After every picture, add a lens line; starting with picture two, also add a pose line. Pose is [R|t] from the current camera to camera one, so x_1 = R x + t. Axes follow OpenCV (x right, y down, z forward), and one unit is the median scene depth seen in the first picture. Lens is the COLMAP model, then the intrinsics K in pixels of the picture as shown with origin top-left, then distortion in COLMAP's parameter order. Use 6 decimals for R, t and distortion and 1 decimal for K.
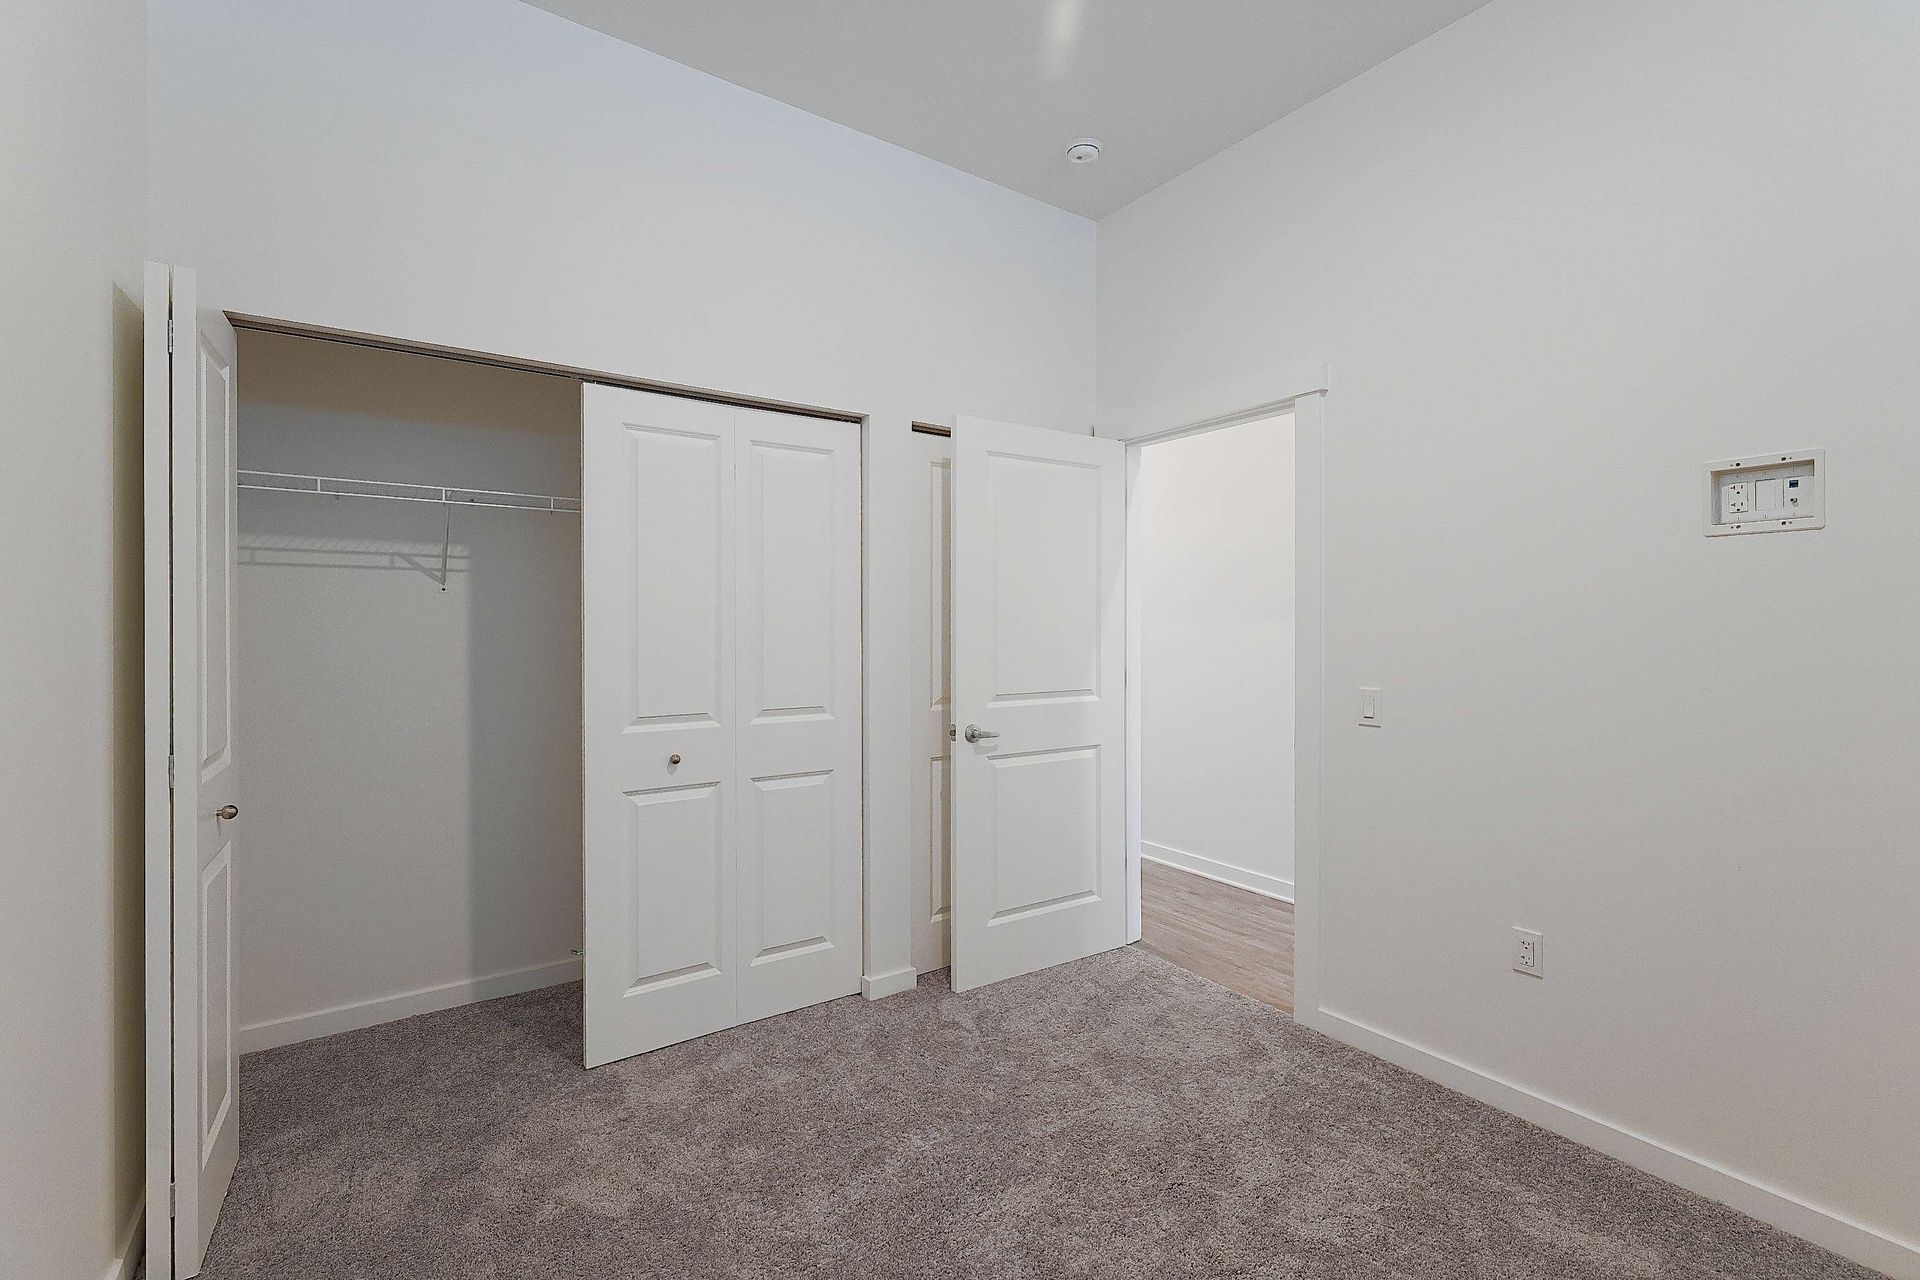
lens RADIAL K [[848.6, 0, 969.0], [0, 848.6, 628.5], [0, 0, 1]] dist [-0.000044, 0.000127]
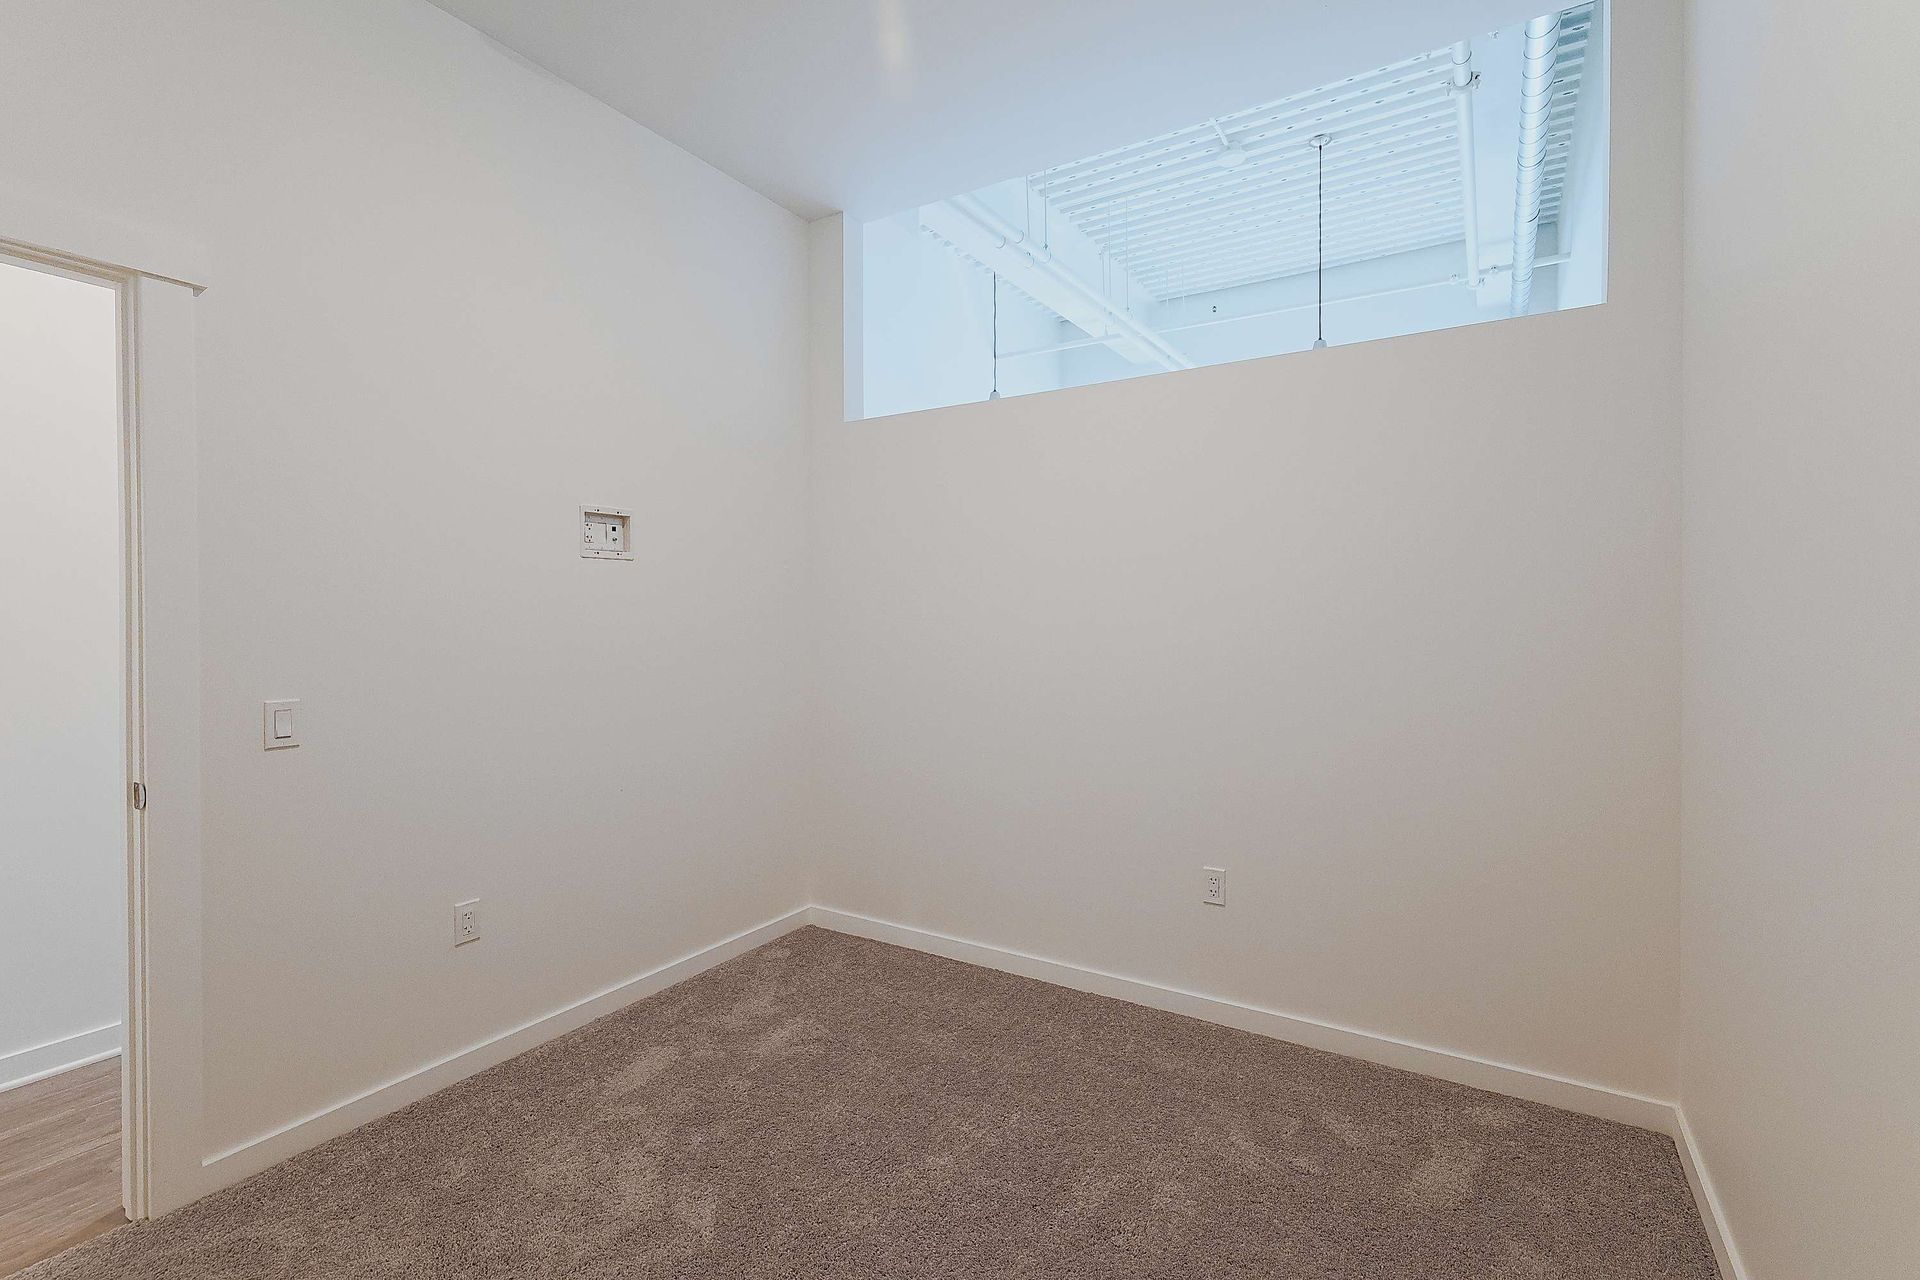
lens RADIAL K [[848.6, 0, 969.0], [0, 848.6, 628.5], [0, 0, 1]] dist [-0.000044, 0.000127]
pose [[-0.393290, -0.012709, 0.919327, -0.611252], [0.002401, 0.999887, 0.014850, -0.008776], [-0.919411, 0.008047, -0.393215, 0.870734]]
